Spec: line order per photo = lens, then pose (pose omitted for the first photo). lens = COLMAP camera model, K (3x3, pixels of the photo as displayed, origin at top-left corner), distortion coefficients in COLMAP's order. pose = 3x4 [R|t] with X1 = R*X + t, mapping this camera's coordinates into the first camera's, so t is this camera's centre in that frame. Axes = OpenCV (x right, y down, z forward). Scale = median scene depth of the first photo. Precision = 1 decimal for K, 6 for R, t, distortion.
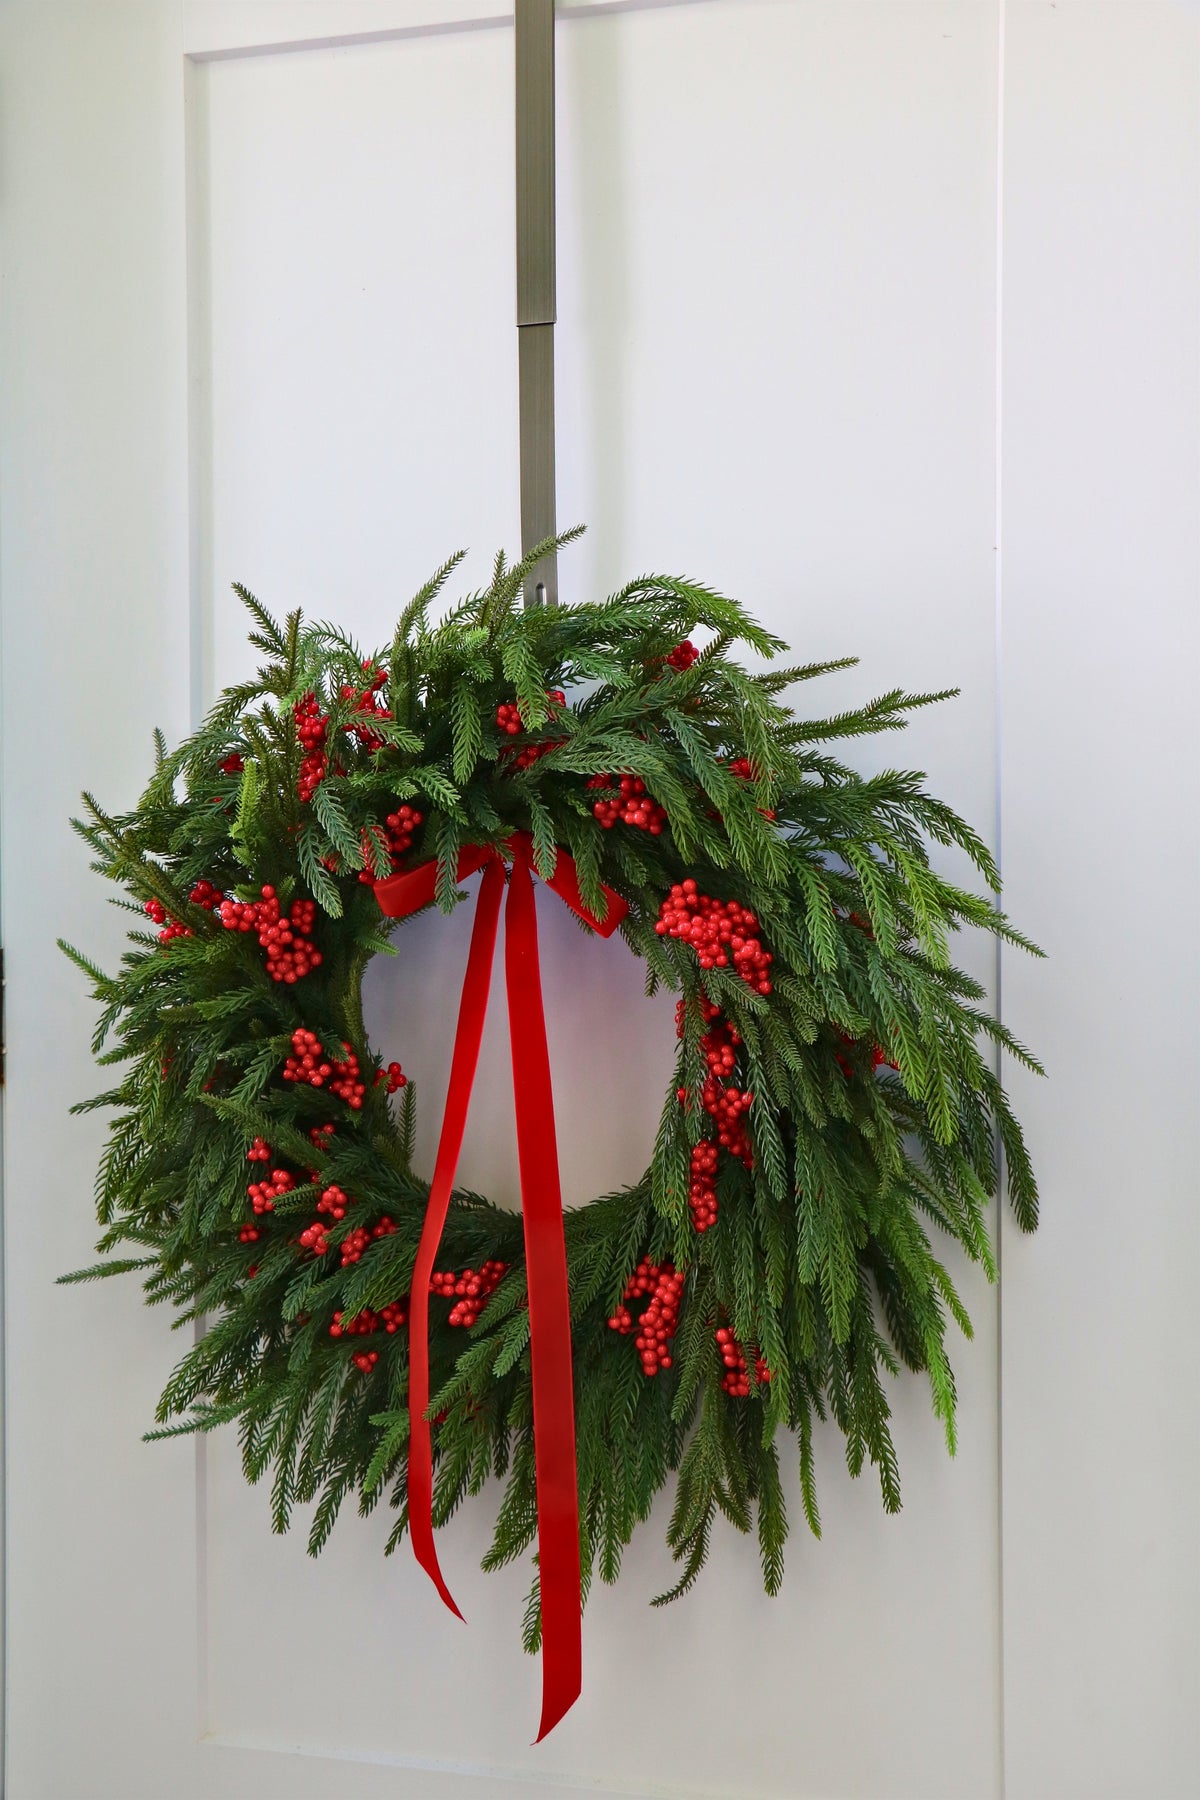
lens RADIAL K [[2407.7, 0, 605.0], [0, 2407.7, 926.4], [0, 0, 1]] dist [0.017513, 0.095521]
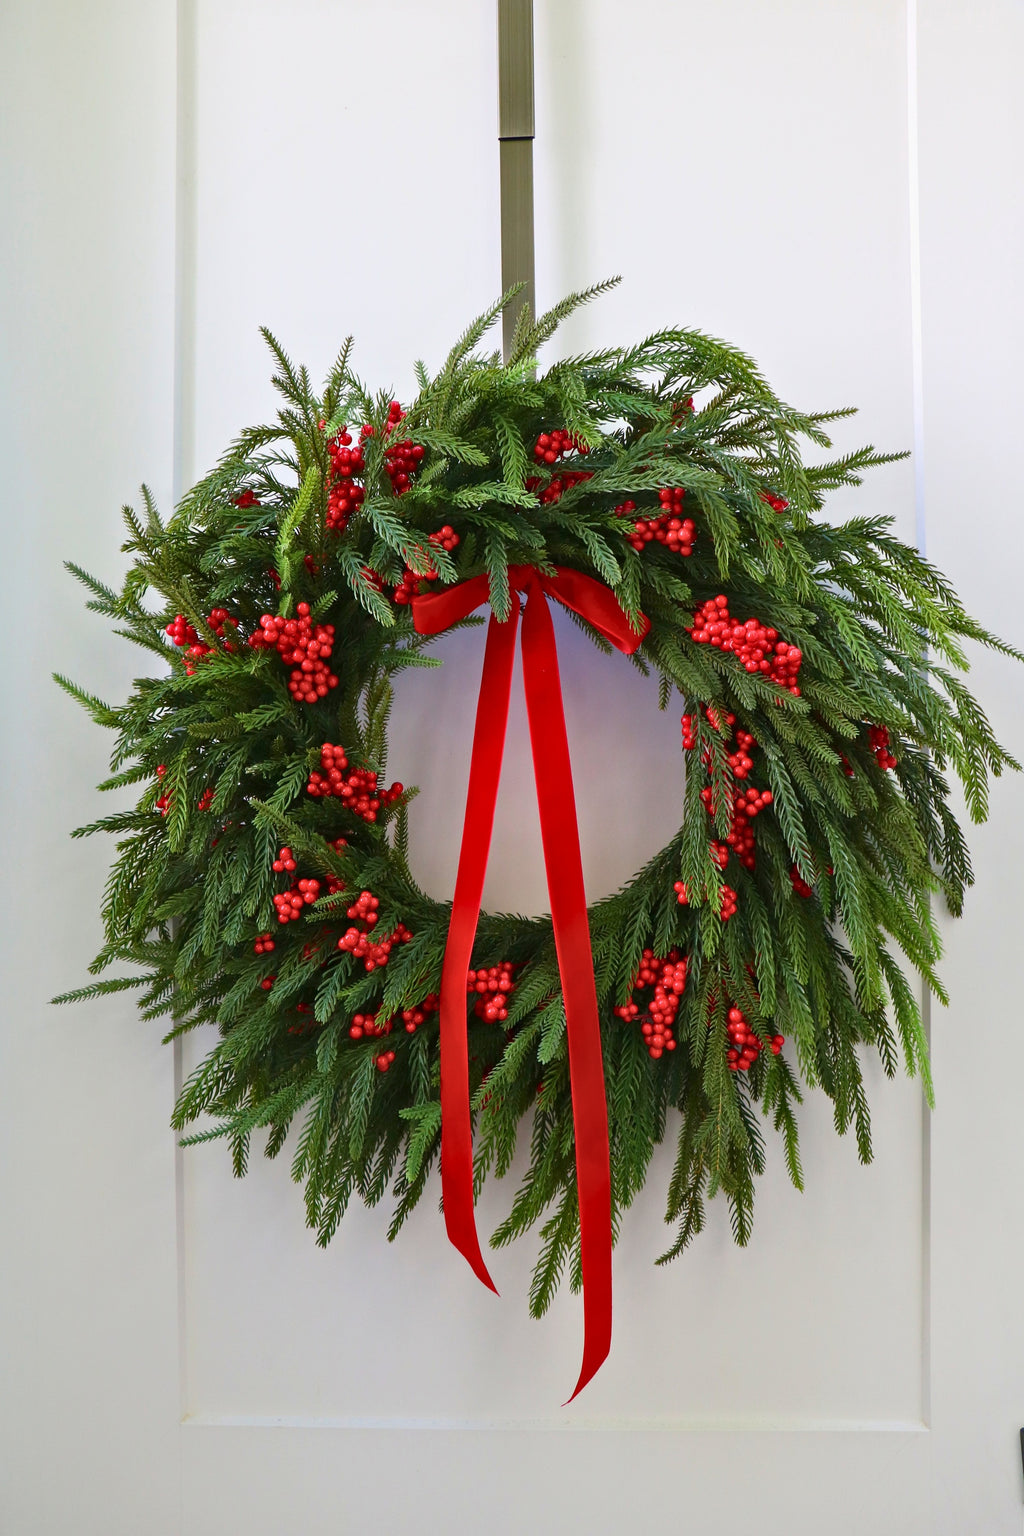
lens RADIAL K [[1469.8, 0, 505.6], [0, 1469.8, 788.2], [0, 0, 1]] dist [-0.146067, 0.218851]
pose [[0.961645, 0.002011, 0.274289, -0.229795], [0.008741, 0.999240, -0.037974, 0.087960], [-0.274157, 0.038915, 0.960897, 0.373219]]
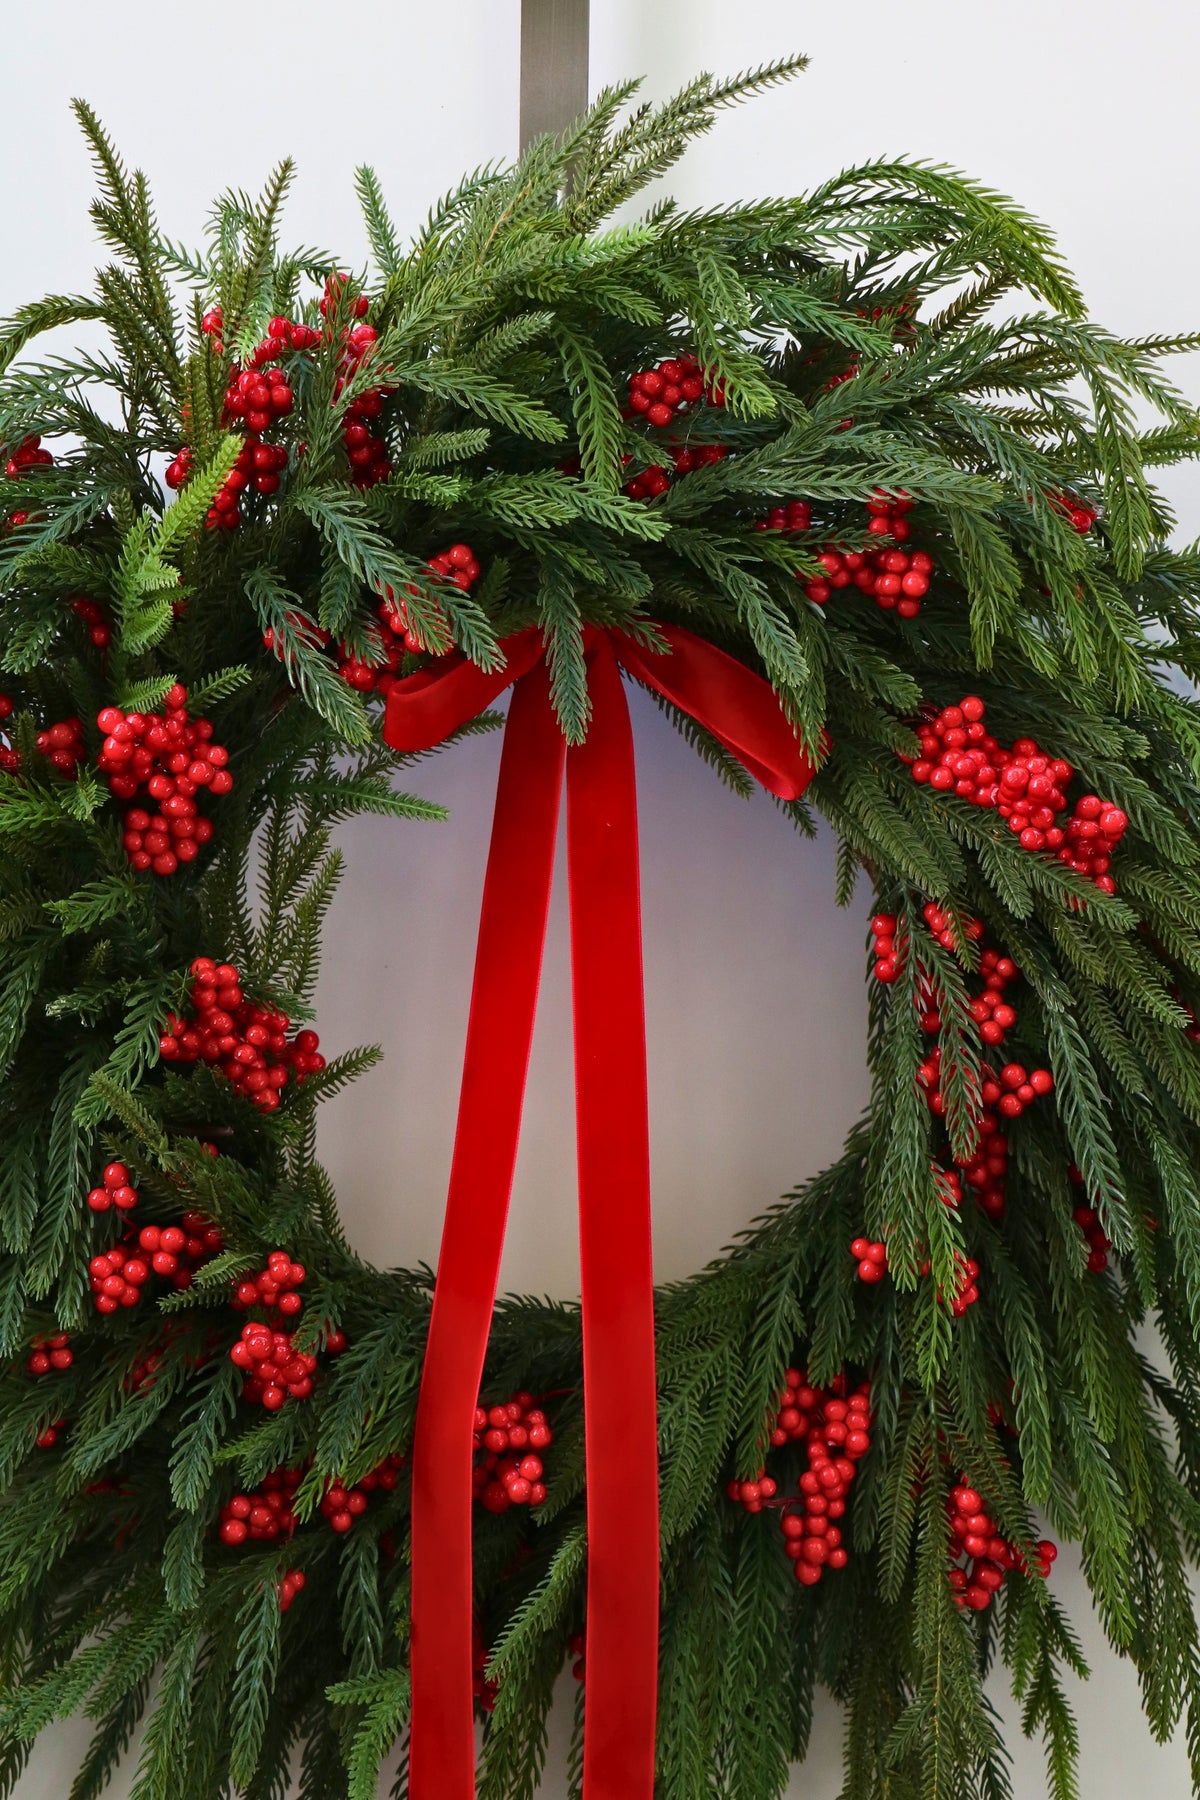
lens RADIAL K [[4618.4, 0, 597.2], [0, 4618.4, 932.9], [0, 0, 1]] dist [0.307548, 0.248109]
pose [[0.895452, 0.020274, 0.444696, -0.509117], [-0.012428, 0.999712, -0.020553, 0.057505], [-0.444985, 0.012877, 0.895446, 0.050228]]
